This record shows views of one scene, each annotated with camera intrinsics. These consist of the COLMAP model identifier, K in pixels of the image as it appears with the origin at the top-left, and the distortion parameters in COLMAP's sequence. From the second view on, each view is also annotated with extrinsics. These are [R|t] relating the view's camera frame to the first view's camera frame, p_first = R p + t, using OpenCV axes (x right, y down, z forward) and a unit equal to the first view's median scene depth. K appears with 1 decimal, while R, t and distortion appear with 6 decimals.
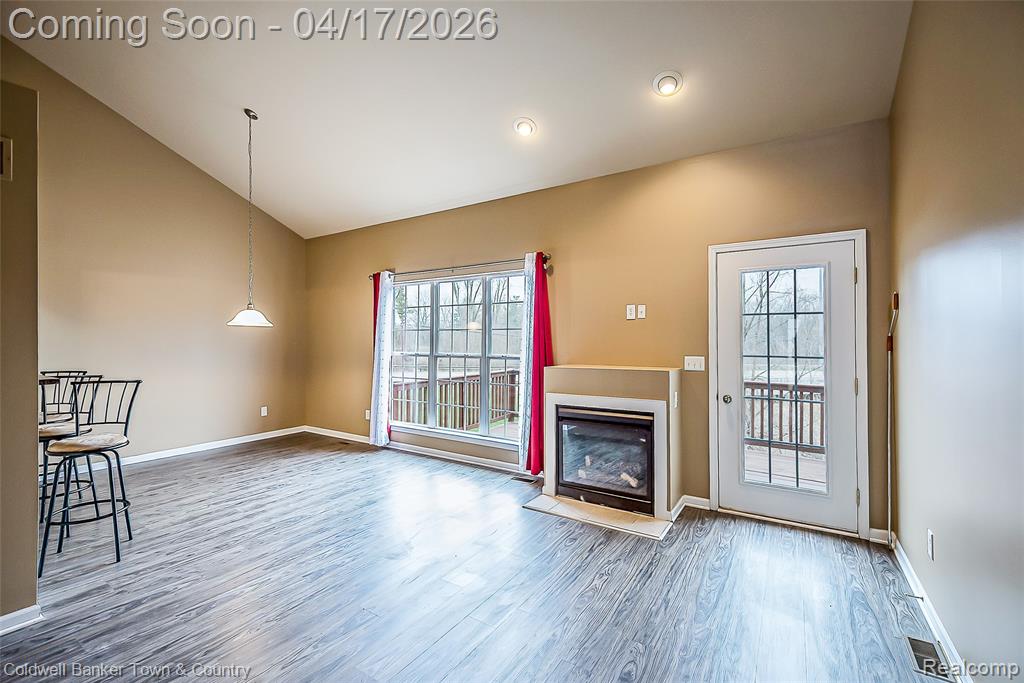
lens RADIAL K [[433.0, 0, 518.7], [0, 433.0, 339.3], [0, 0, 1]] dist [-0.004694, -0.000614]
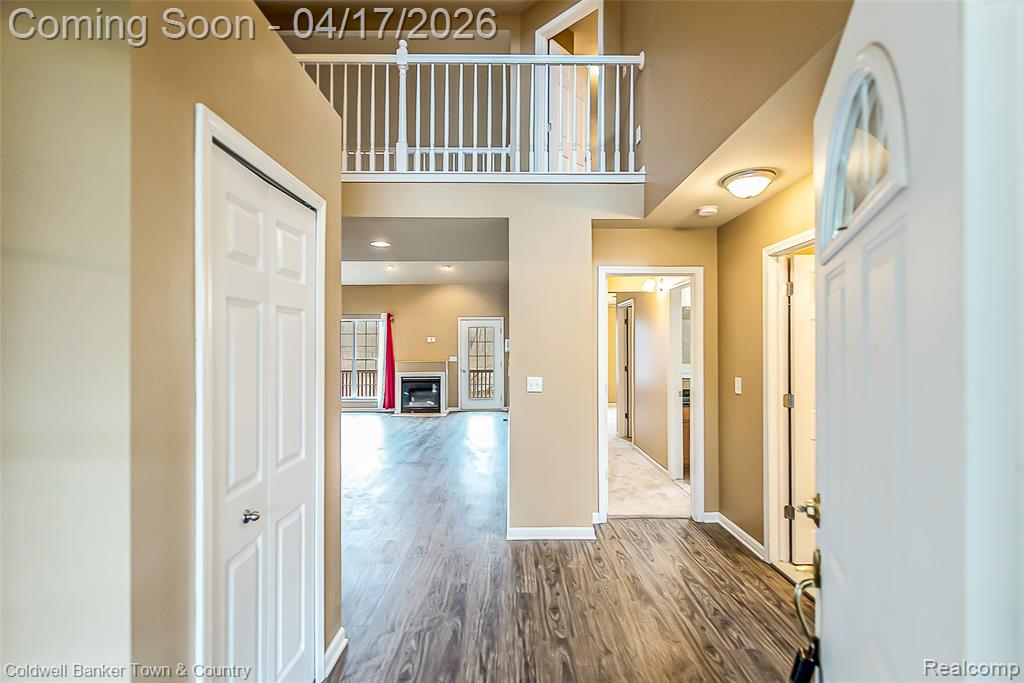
lens RADIAL K [[453.0, 0, 516.5], [0, 453.0, 347.7], [0, 0, 1]] dist [0.002406, -0.002559]
pose [[0.839587, -0.002993, 0.543217, -0.790084], [0.003955, 0.999992, -0.000603, -0.014089], [-0.543211, 0.002654, 0.839592, -1.580974]]
